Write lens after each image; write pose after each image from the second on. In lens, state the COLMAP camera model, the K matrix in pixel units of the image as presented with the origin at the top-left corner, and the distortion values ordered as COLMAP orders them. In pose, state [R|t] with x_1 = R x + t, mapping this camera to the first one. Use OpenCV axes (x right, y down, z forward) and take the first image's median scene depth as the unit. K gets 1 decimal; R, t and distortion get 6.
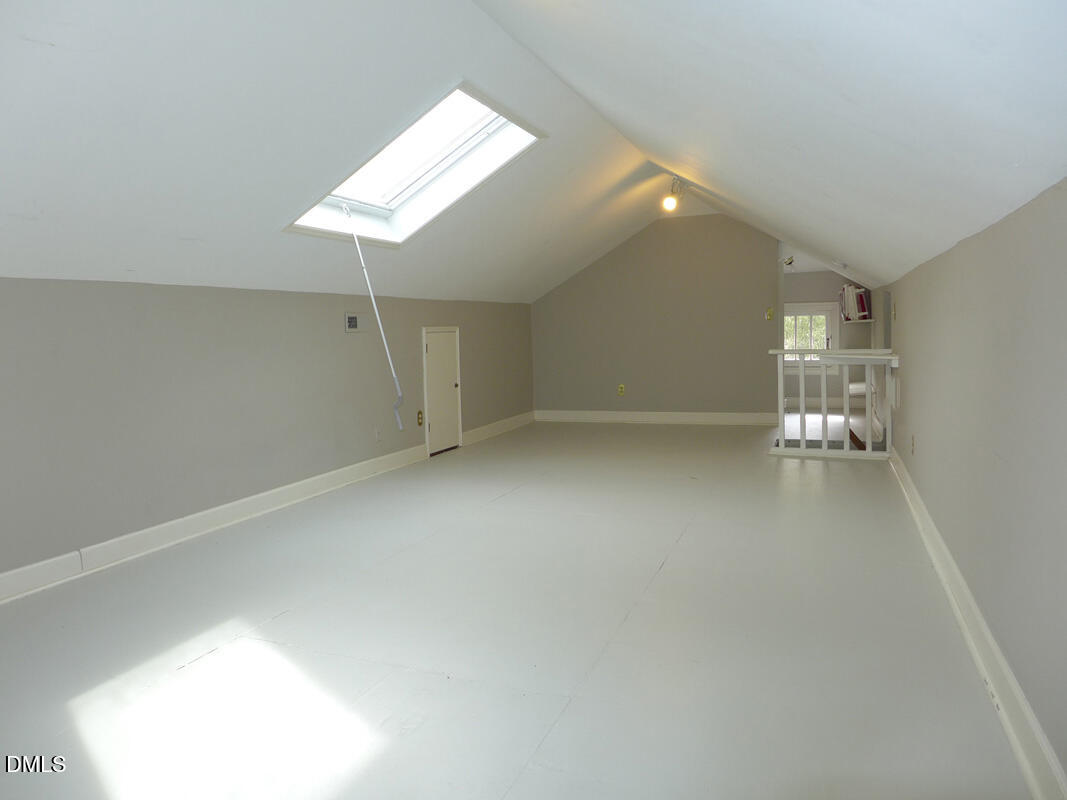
lens RADIAL K [[749.9, 0, 498.8], [0, 749.9, 397.2], [0, 0, 1]] dist [-0.003389, -0.000980]
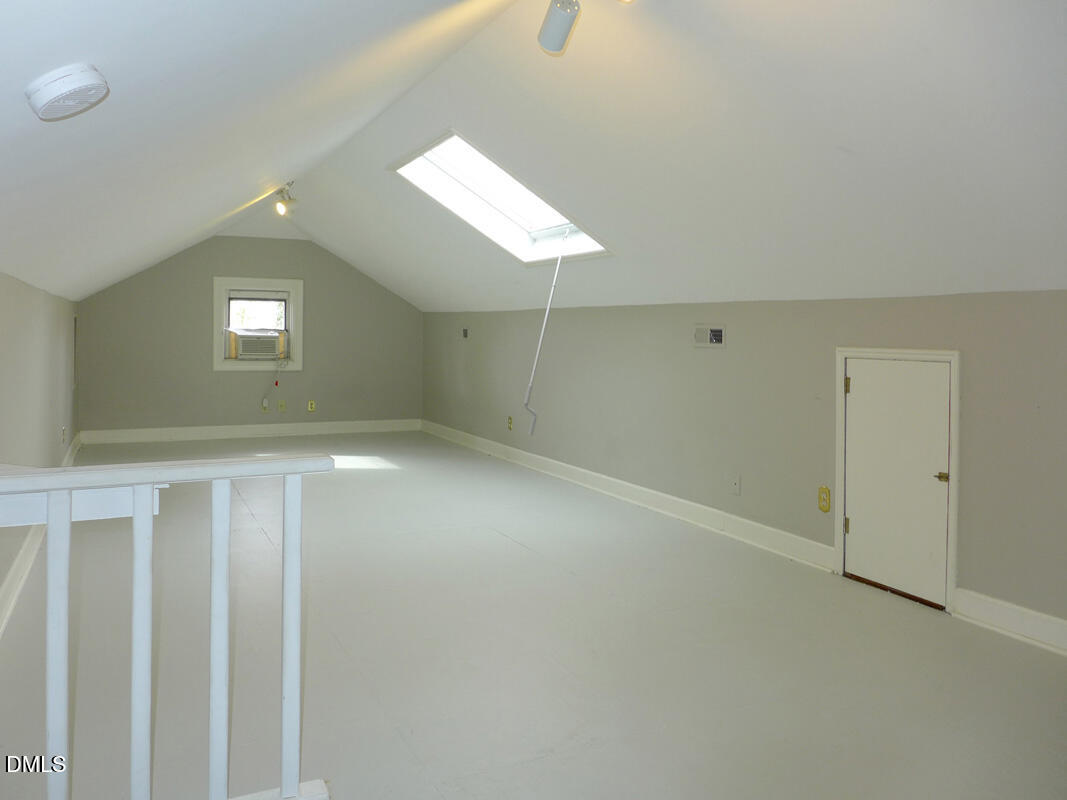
lens RADIAL K [[749.9, 0, 498.8], [0, 749.9, 397.2], [0, 0, 1]] dist [-0.003389, -0.000980]
pose [[-0.654923, 0.073334, -0.752129, 0.579234], [-0.072165, 0.984663, 0.158845, -0.146013], [0.752242, 0.158309, -0.639586, 1.344085]]
